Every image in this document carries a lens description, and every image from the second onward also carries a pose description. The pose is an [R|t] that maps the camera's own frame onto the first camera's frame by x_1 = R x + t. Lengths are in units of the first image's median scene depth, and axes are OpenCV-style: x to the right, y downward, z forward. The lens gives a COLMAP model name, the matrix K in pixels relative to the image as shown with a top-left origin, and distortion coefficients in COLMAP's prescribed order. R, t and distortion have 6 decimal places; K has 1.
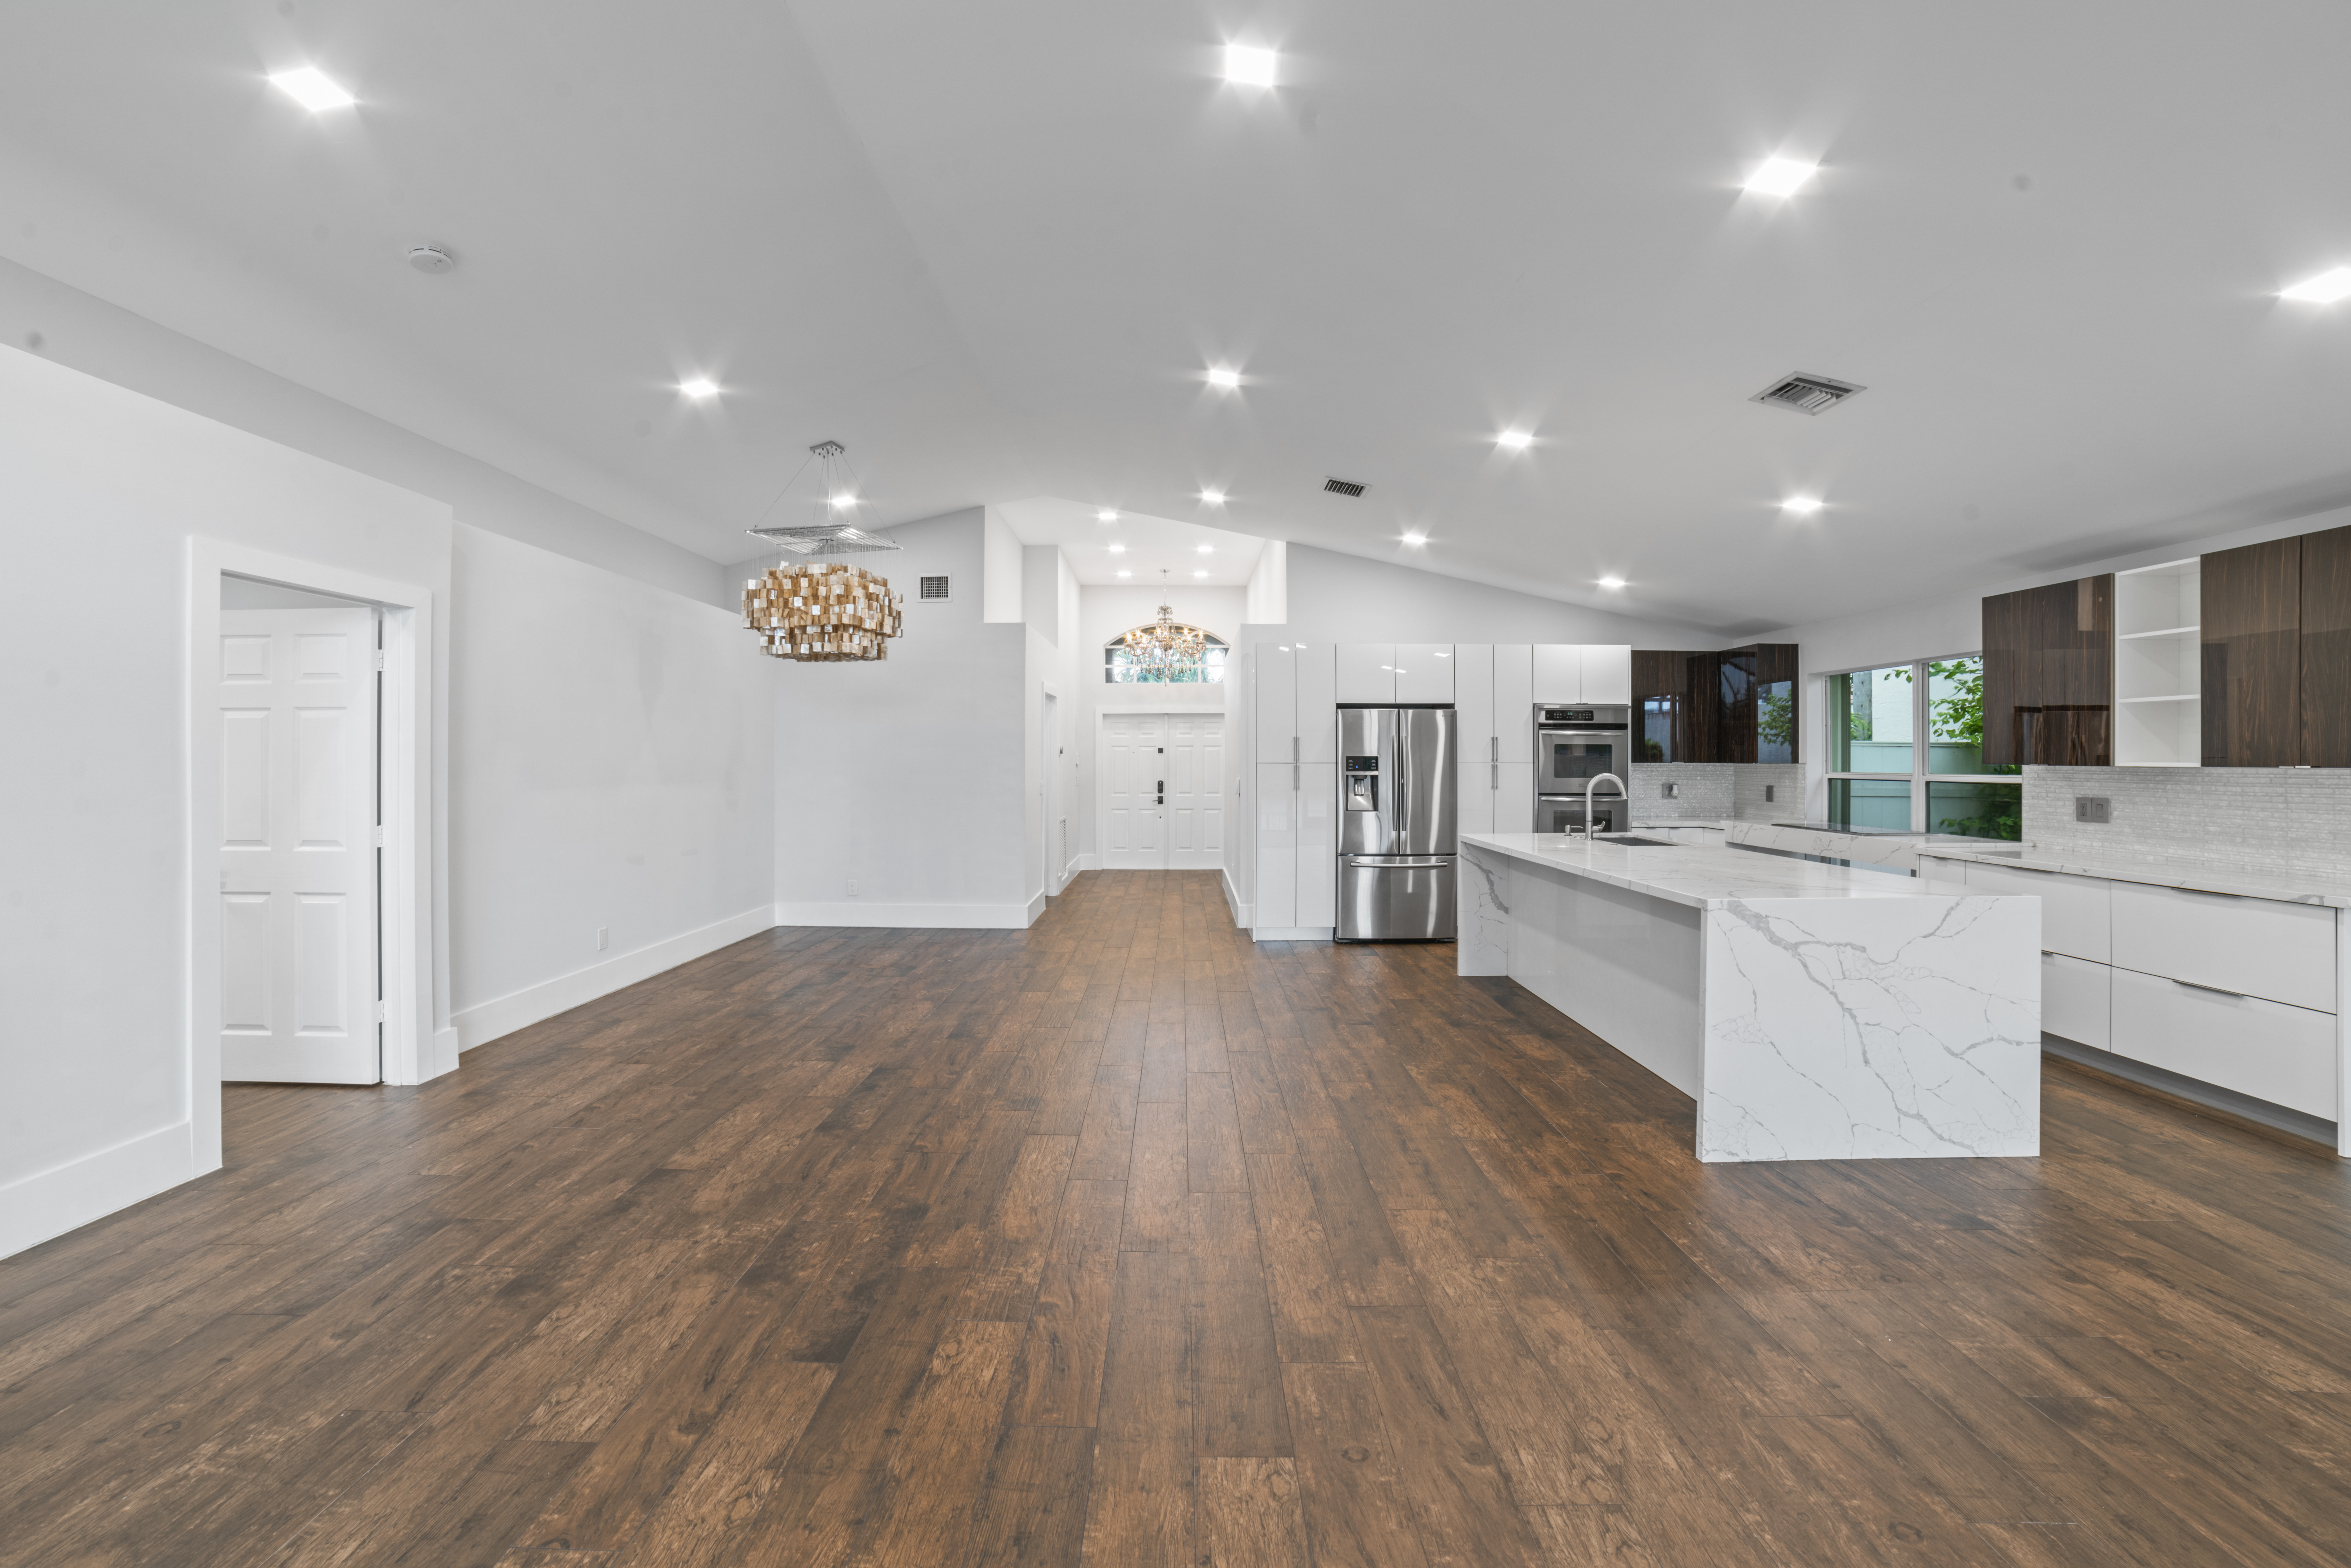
lens RADIAL K [[910.0, 0, 1169.5], [0, 910.0, 768.6], [0, 0, 1]] dist [-0.002421, 0.001669]
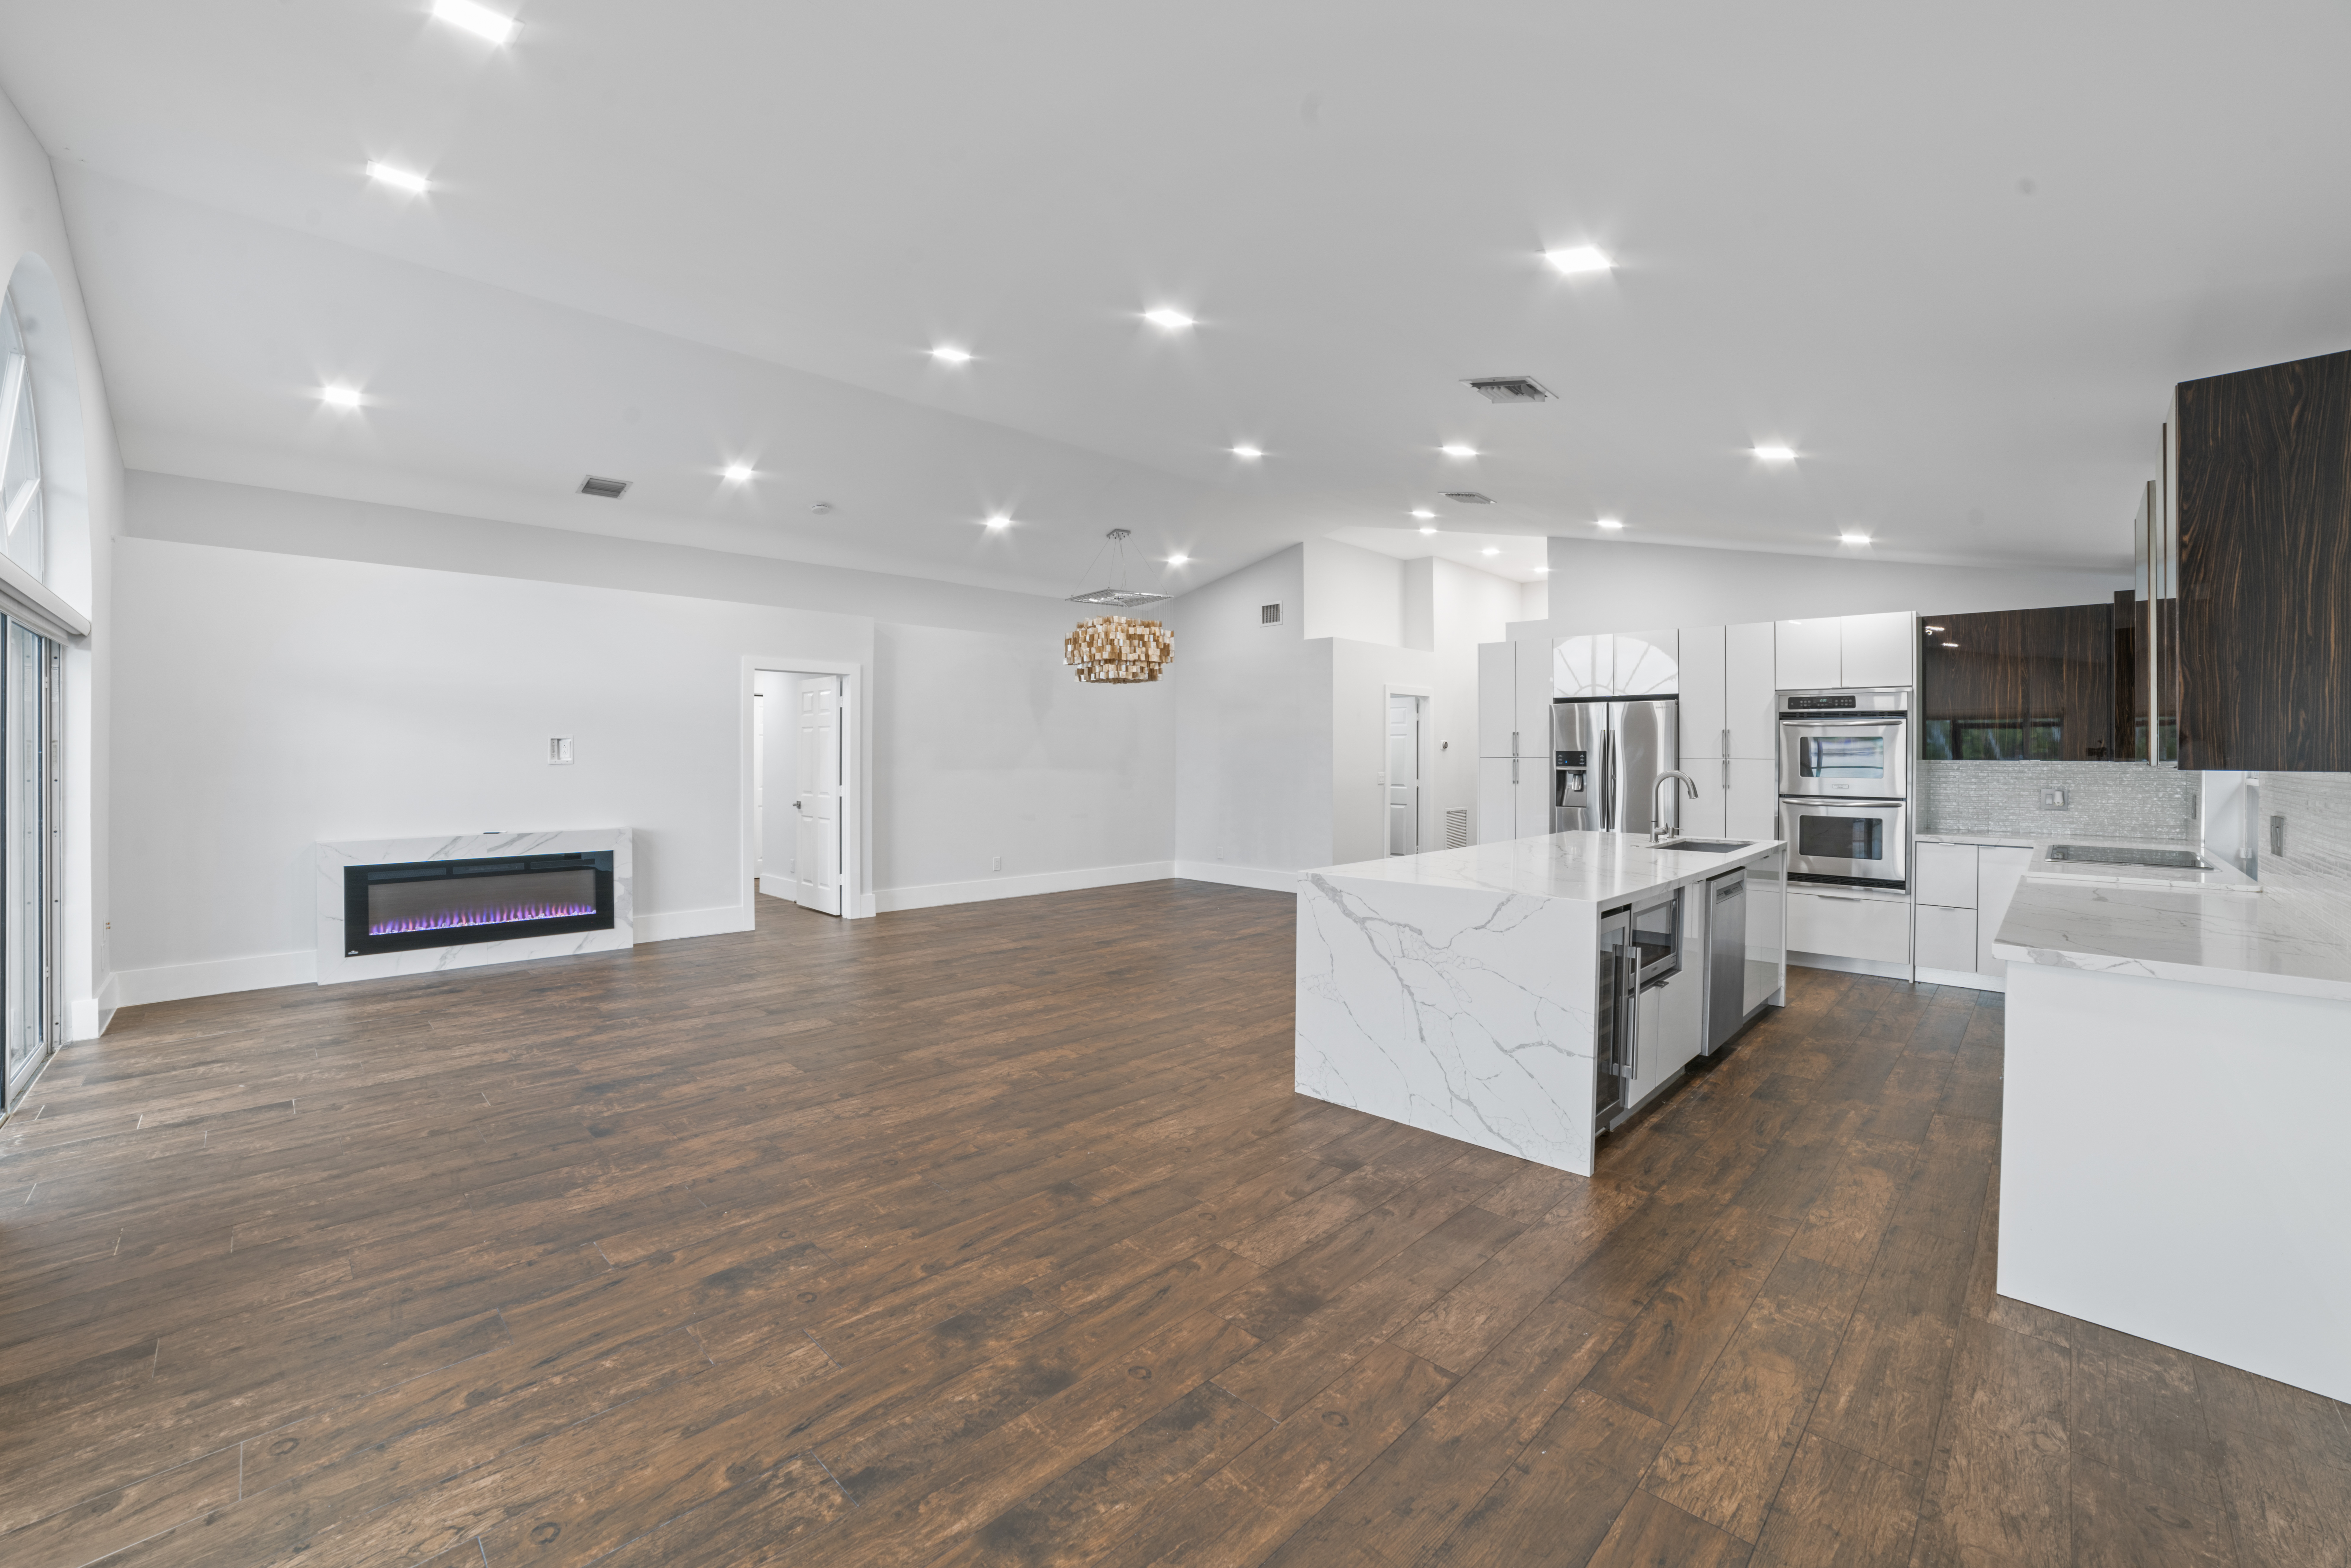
lens RADIAL K [[910.0, 0, 1163.5], [0, 910.0, 764.9], [0, 0, 1]] dist [-0.002421, 0.001669]
pose [[0.718206, 0.014080, -0.695688, 1.112752], [-0.012898, 0.999893, 0.006922, -0.001057], [0.695711, 0.004002, 0.718311, 0.018899]]
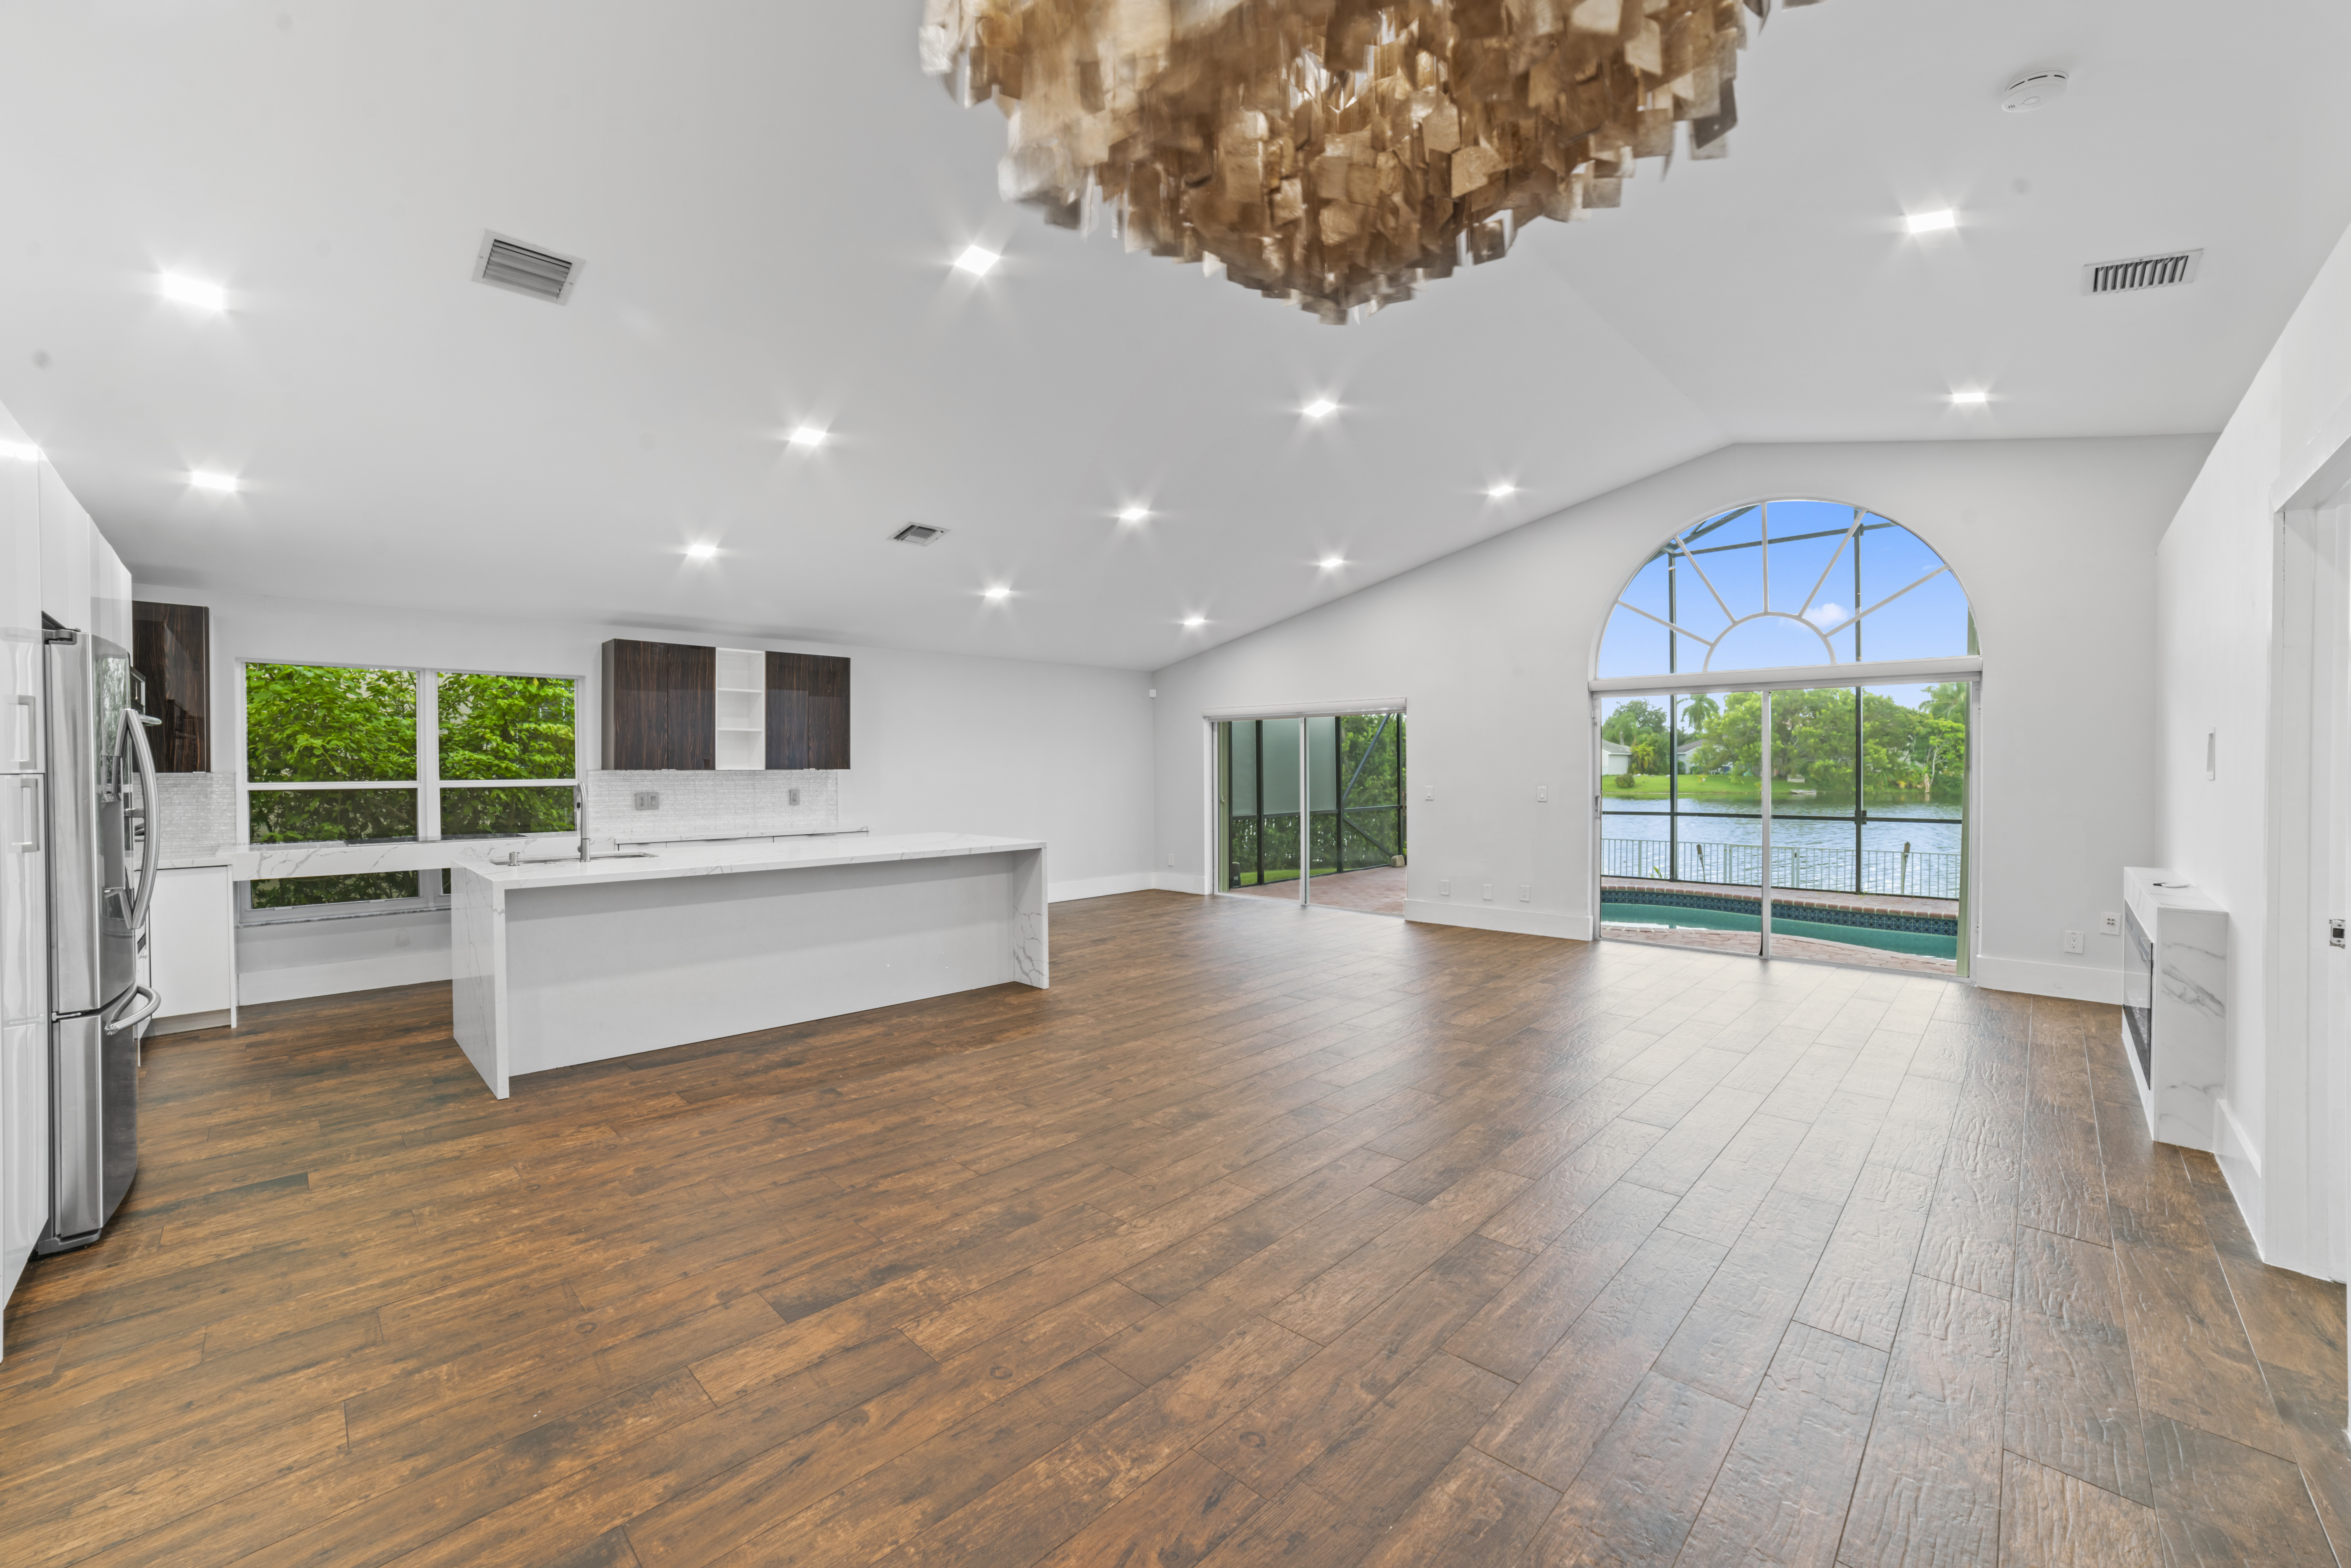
lens RADIAL K [[910.0, 0, 1181.0], [0, 910.0, 767.9], [0, 0, 1]] dist [-0.002421, 0.001669]
pose [[-0.706687, 0.000412, 0.707526, -0.769611], [0.012266, 0.999857, 0.011669, -0.016304], [-0.707420, 0.016925, -0.706591, 1.822085]]
